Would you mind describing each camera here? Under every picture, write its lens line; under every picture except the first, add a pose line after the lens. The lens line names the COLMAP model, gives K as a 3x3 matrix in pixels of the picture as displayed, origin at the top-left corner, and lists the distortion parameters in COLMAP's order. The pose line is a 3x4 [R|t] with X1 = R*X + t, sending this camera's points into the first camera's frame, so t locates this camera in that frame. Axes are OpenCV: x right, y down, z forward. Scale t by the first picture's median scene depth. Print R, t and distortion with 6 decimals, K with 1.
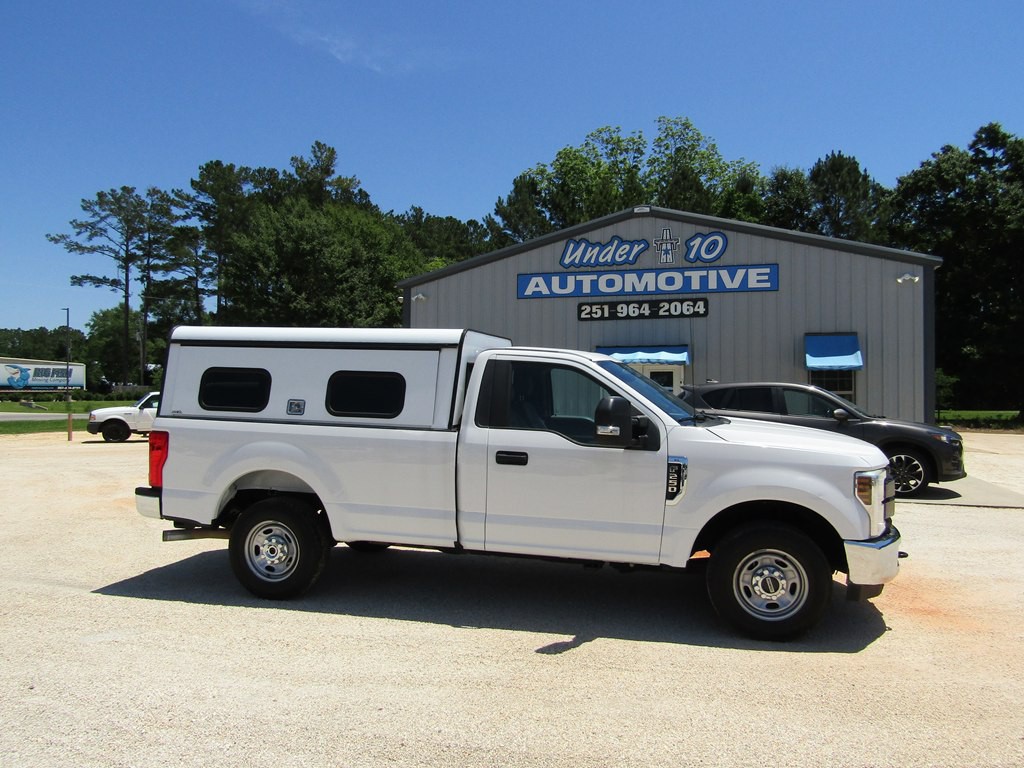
lens RADIAL K [[728.8, 0, 512.8], [0, 728.8, 377.4], [0, 0, 1]] dist [-0.011988, 0.003350]
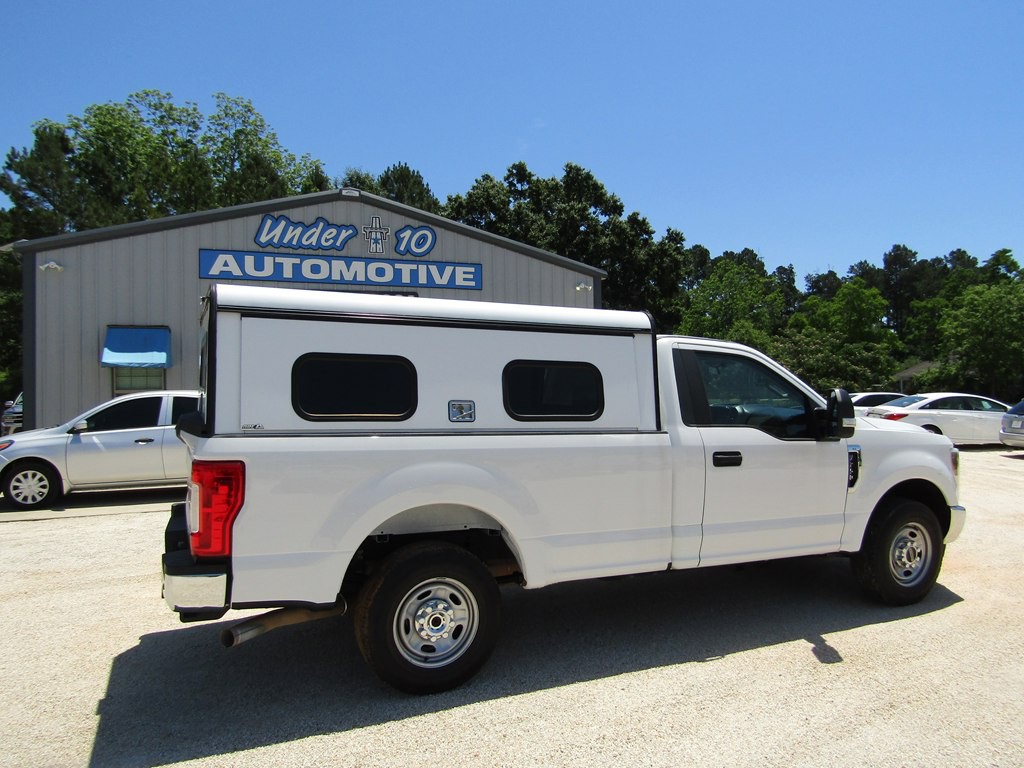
lens RADIAL K [[728.8, 0, 512.4], [0, 728.8, 379.8], [0, 0, 1]] dist [-0.011988, 0.003350]
pose [[0.793612, -0.006604, 0.608389, -0.223648], [0.002402, 0.999967, 0.007721, 0.001763], [-0.608420, -0.004666, 0.793602, 0.134170]]
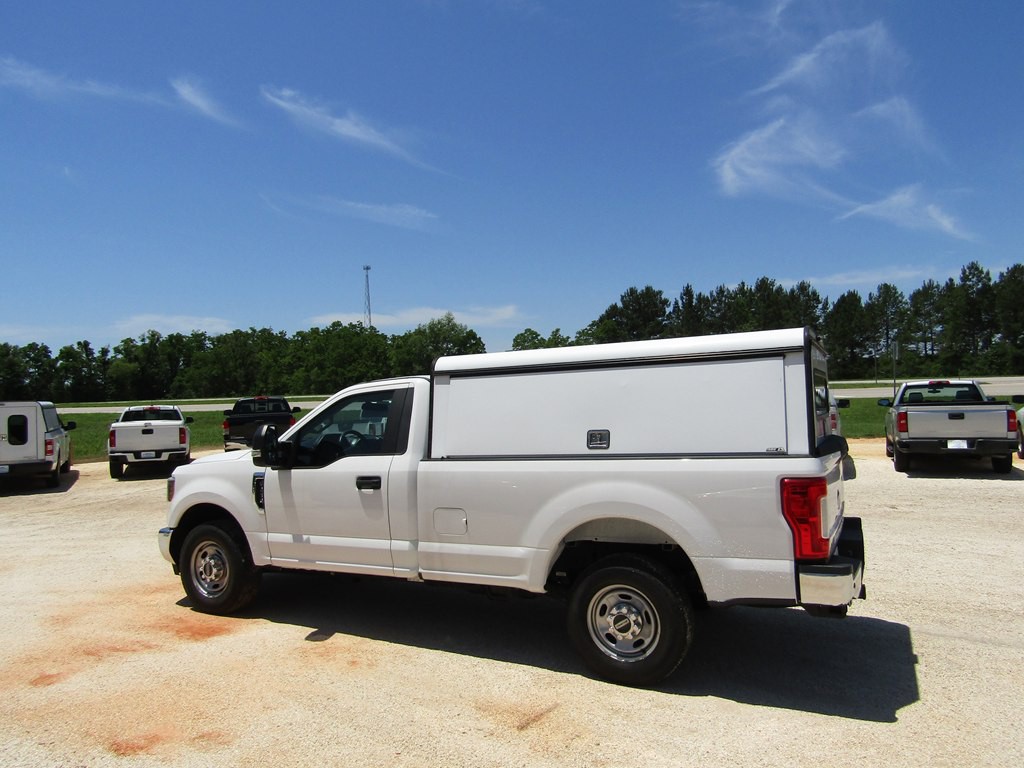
lens RADIAL K [[728.8, 0, 515.0], [0, 728.8, 374.0], [0, 0, 1]] dist [-0.011988, 0.003350]
pose [[-0.973954, 0.024929, 0.225371, -0.104401], [0.014699, 0.998789, -0.046956, 0.001850], [-0.226268, -0.042420, -0.973141, 0.698565]]
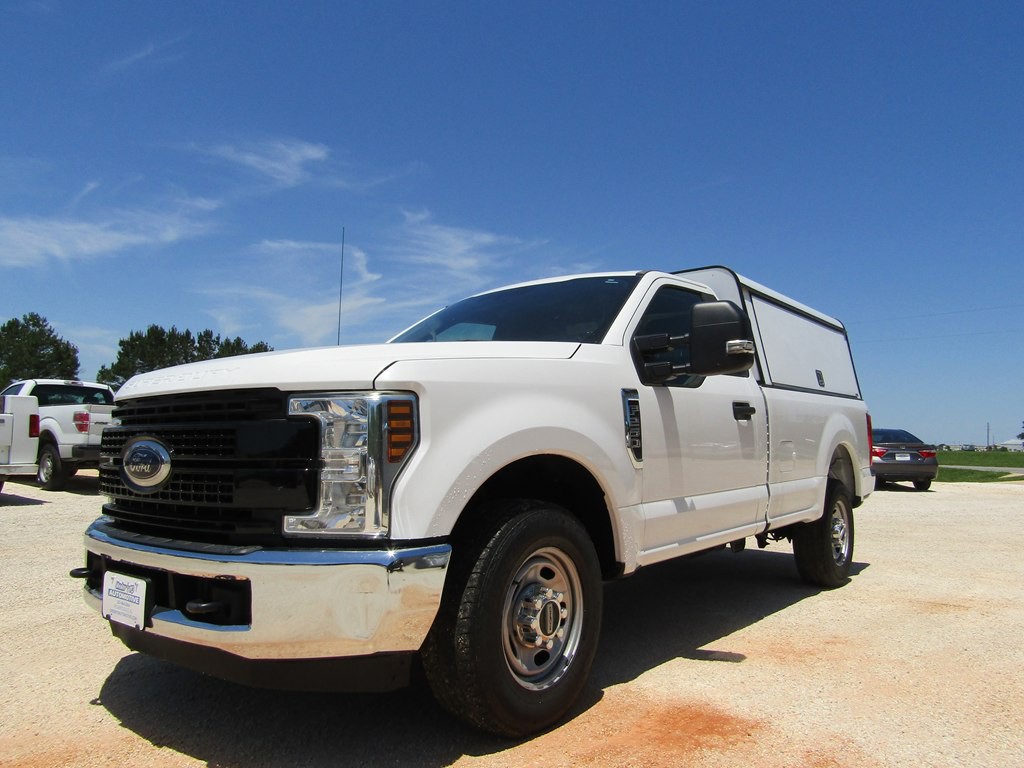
lens RADIAL K [[728.8, 0, 517.9], [0, 728.8, 394.1], [0, 0, 1]] dist [-0.011988, 0.003350]
pose [[-0.417101, -0.074048, -0.905838, 0.259009], [-0.004574, 0.996834, -0.079380, 0.045661], [0.908848, -0.028966, -0.416120, 0.438263]]
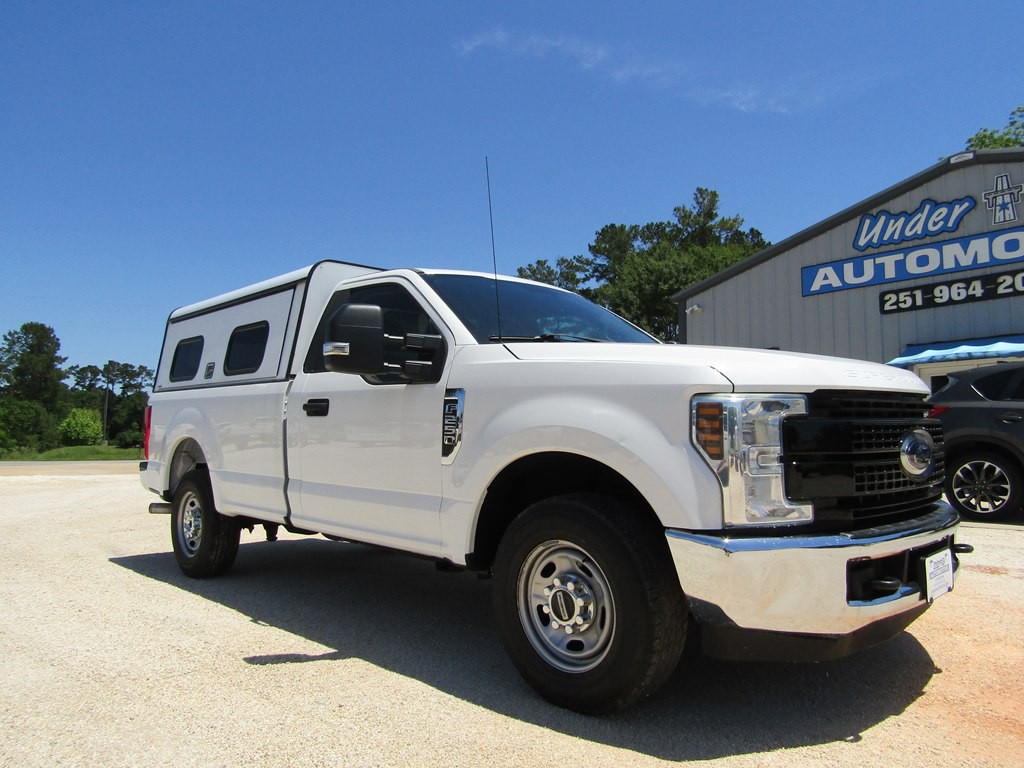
lens RADIAL K [[728.8, 0, 512.6], [0, 728.8, 380.1], [0, 0, 1]] dist [-0.011988, 0.003350]
pose [[0.842250, -0.056295, -0.536140, 0.173553], [0.019810, 0.997093, -0.073575, 0.042277], [0.538723, 0.051348, 0.840917, 0.137805]]
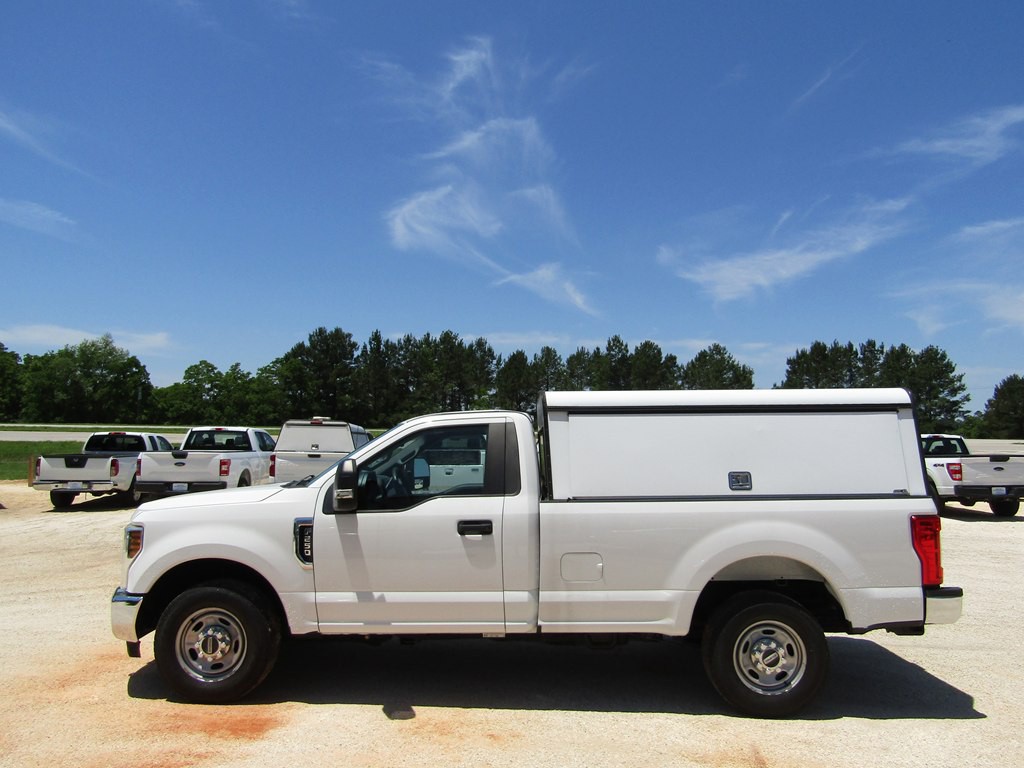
lens RADIAL K [[728.8, 0, 515.1], [0, 728.8, 376.2], [0, 0, 1]] dist [-0.011988, 0.003350]
pose [[-0.972976, -0.038688, -0.227641, 0.078123], [-0.015162, 0.994441, -0.104203, 0.004206], [0.230407, -0.097935, -0.968154, 0.684433]]
